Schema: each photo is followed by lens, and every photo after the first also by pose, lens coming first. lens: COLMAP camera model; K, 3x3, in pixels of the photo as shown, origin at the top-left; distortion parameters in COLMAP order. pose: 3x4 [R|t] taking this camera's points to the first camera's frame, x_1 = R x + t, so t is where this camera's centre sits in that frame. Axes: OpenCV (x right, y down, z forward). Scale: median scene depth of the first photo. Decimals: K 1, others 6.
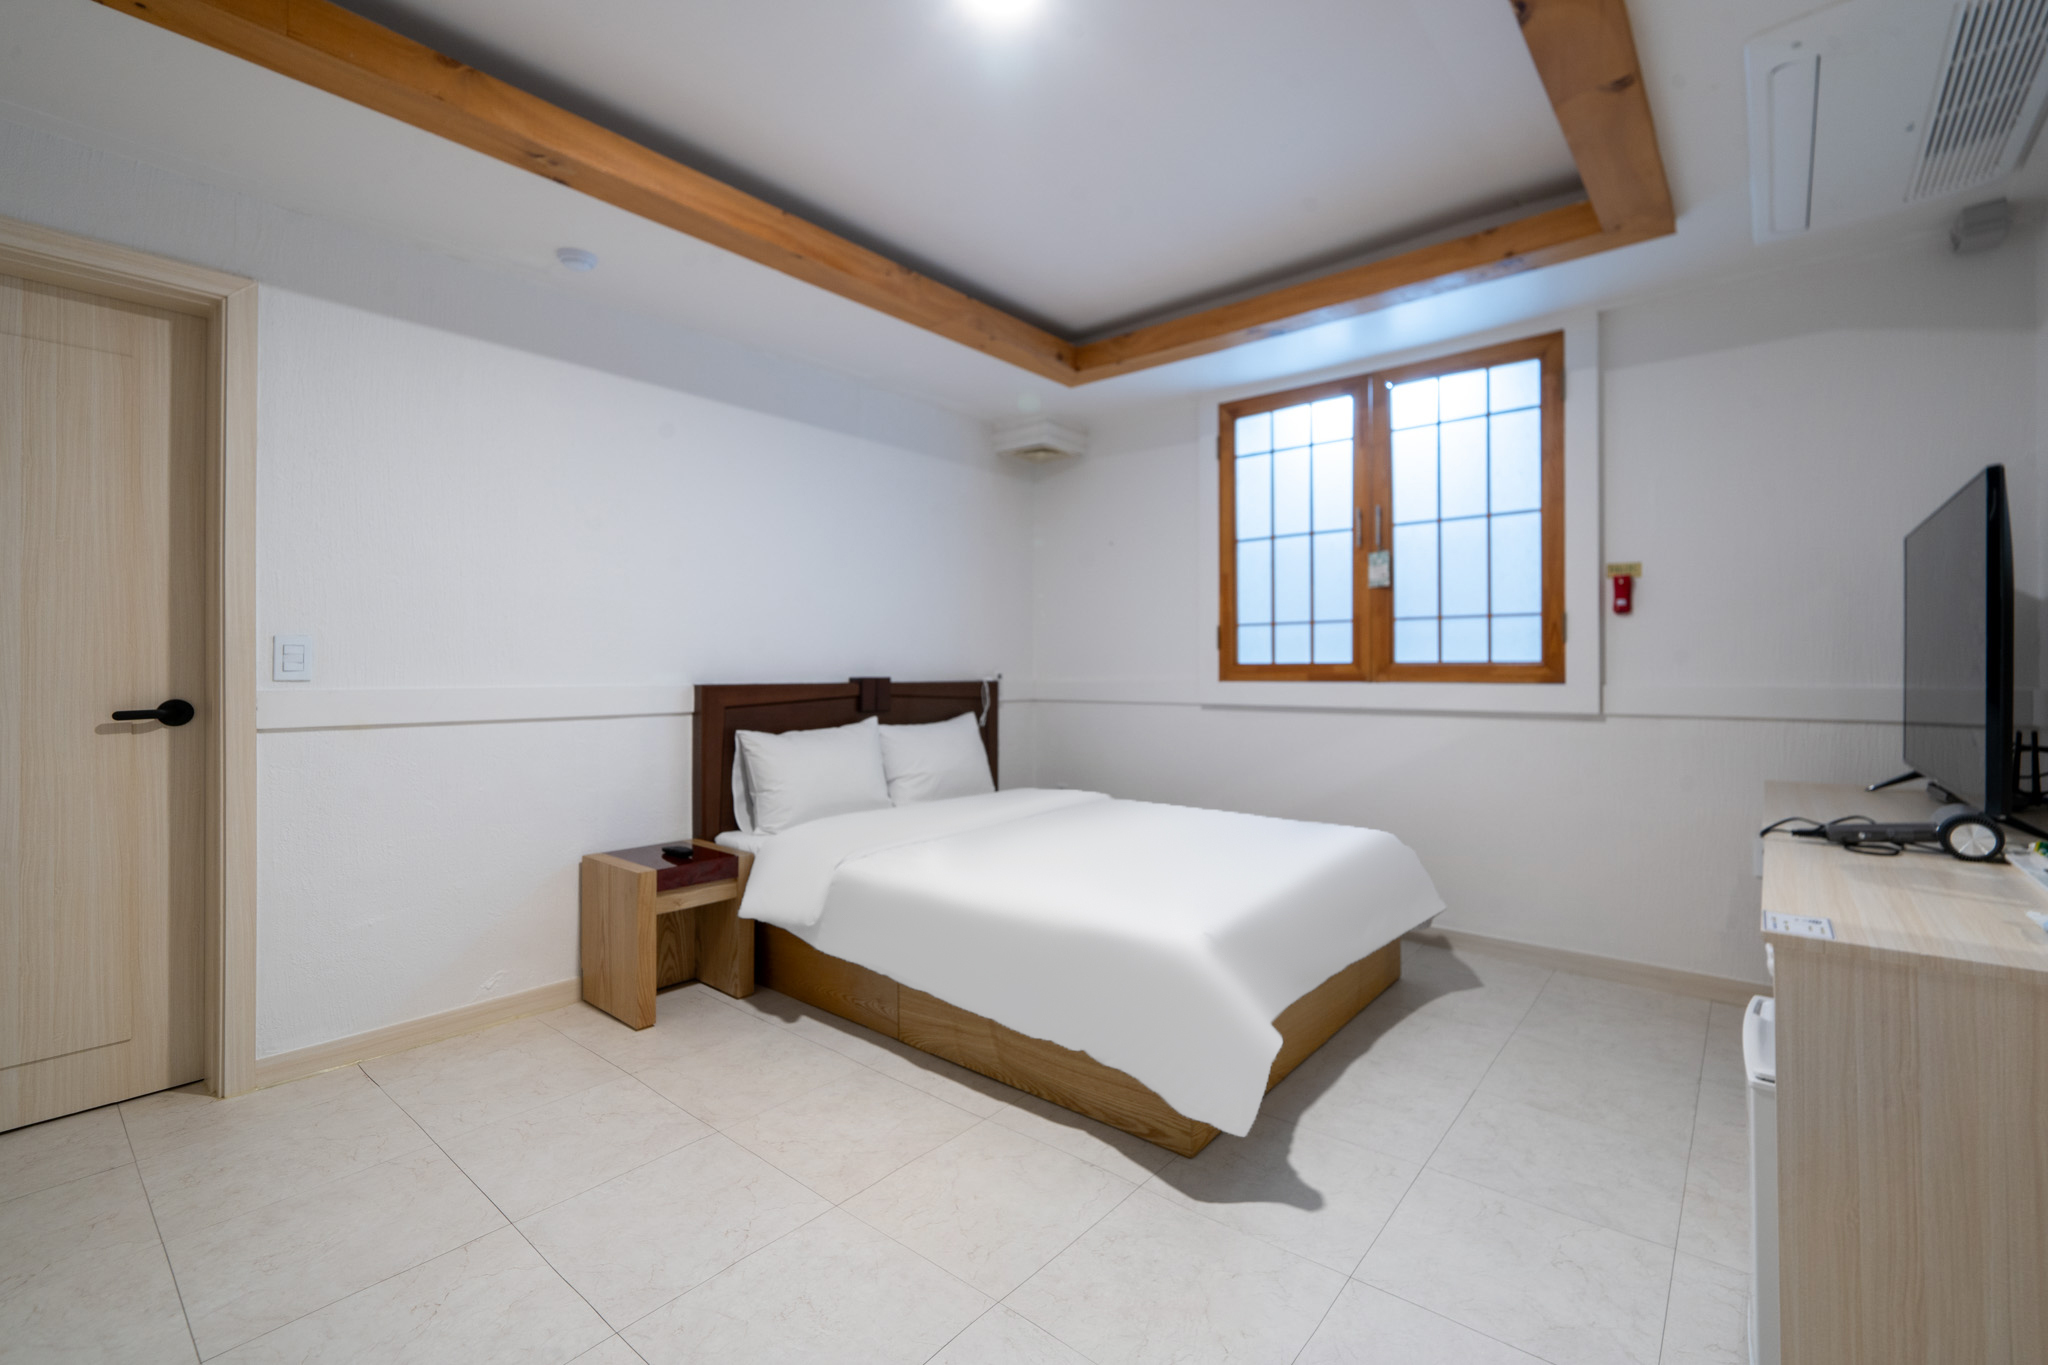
lens RADIAL K [[874.9, 0, 1085.2], [0, 874.9, 664.2], [0, 0, 1]] dist [-0.002777, 0.000198]
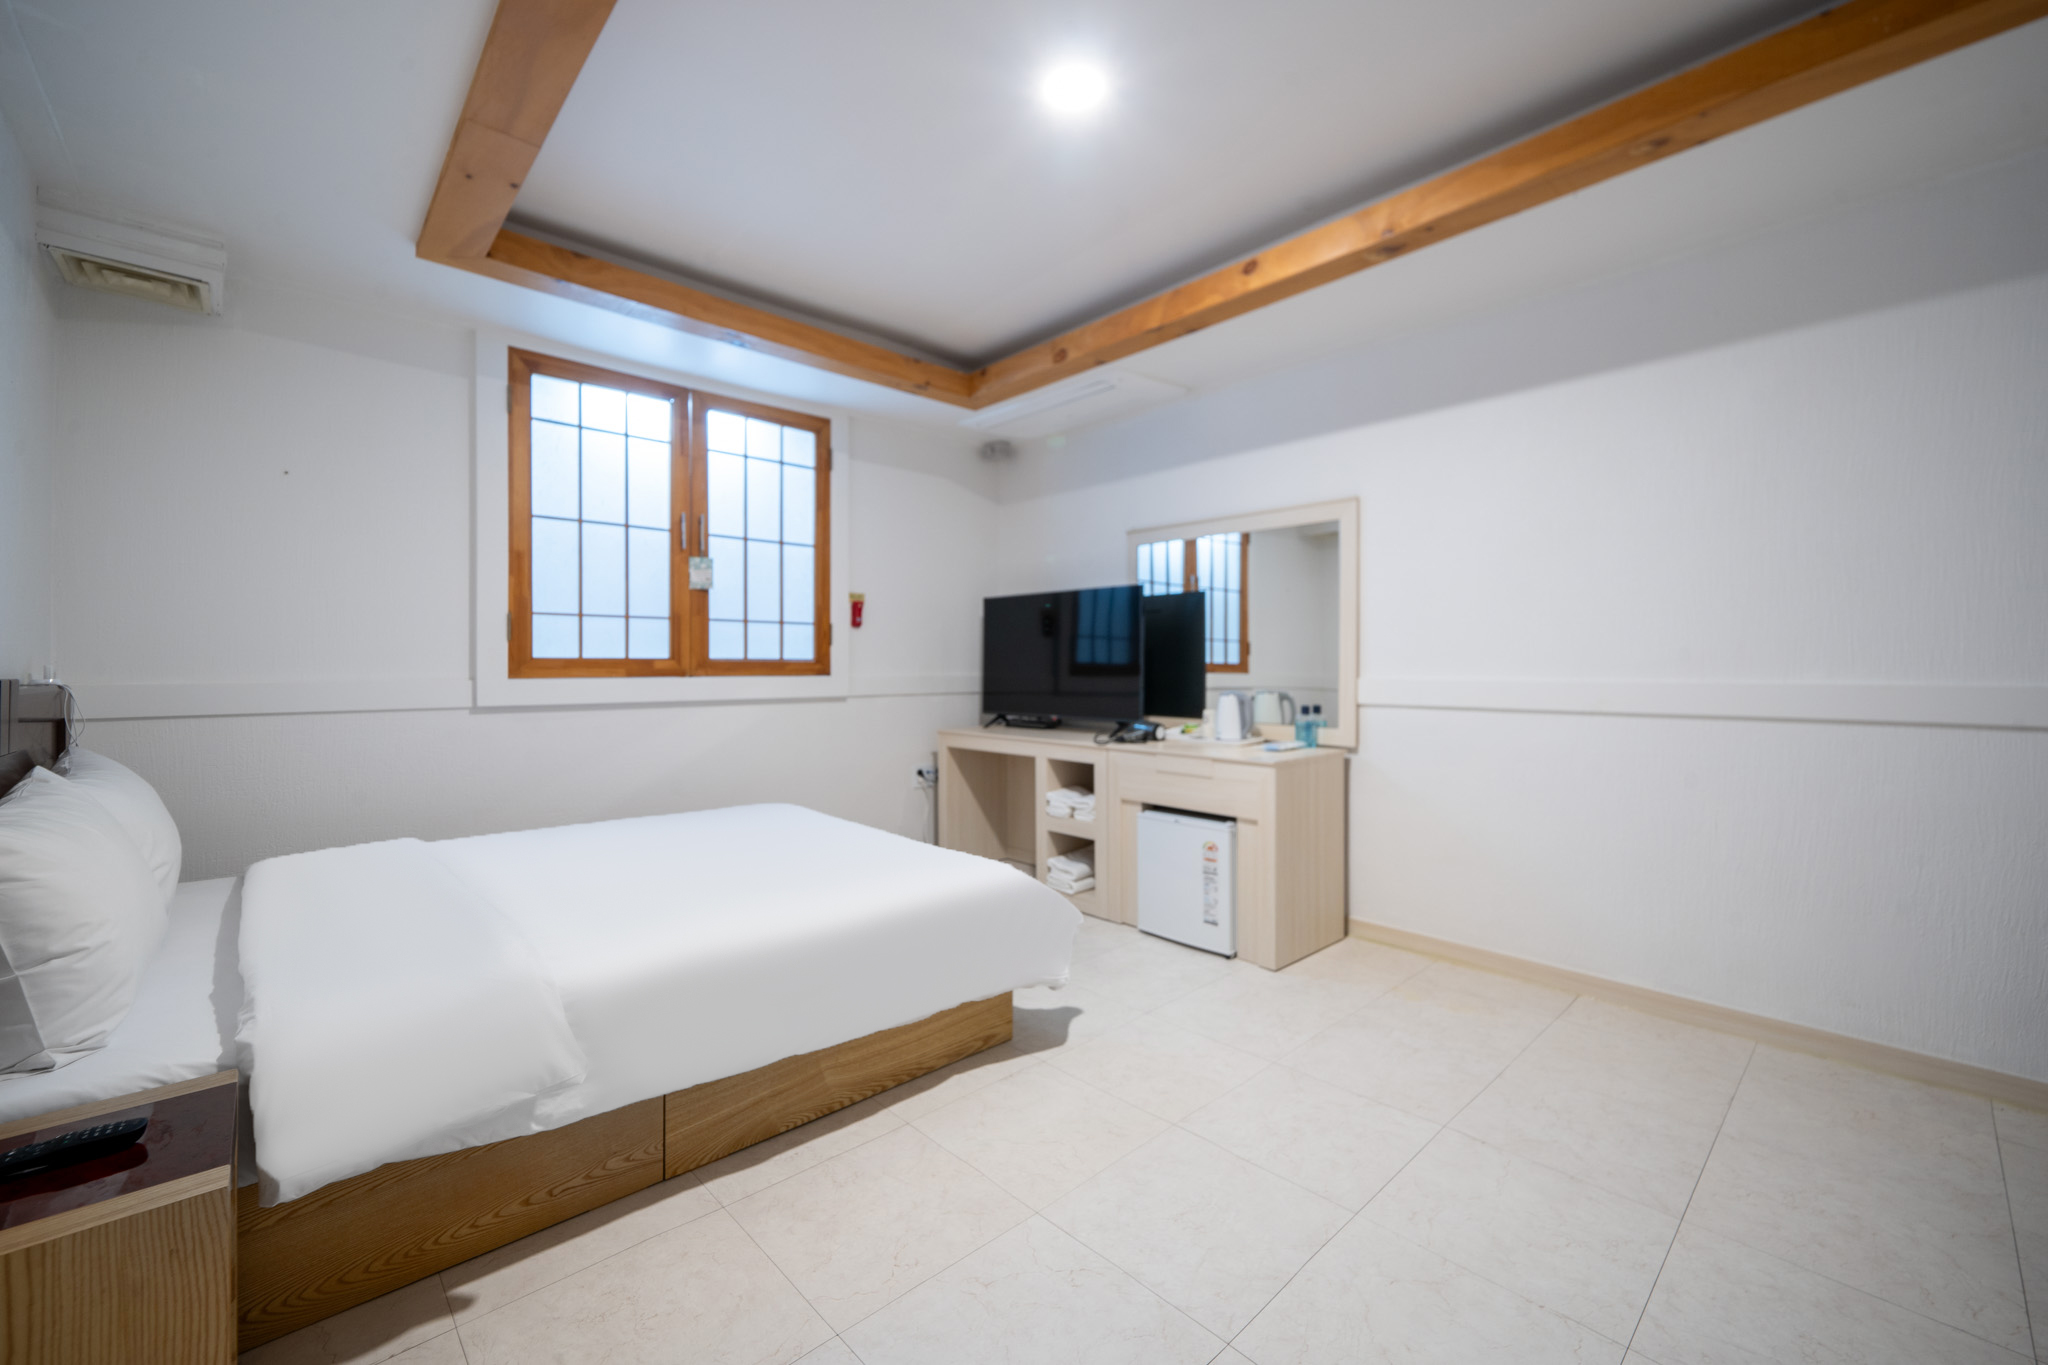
lens RADIAL K [[793.7, 0, 1034.5], [0, 793.7, 663.9], [0, 0, 1]] dist [0.000175, 0.000291]
pose [[0.167992, 0.003720, 0.985781, -0.595766], [-0.006881, 0.999973, -0.002600, 0.004784], [-0.985764, -0.006347, 0.168013, 0.440001]]
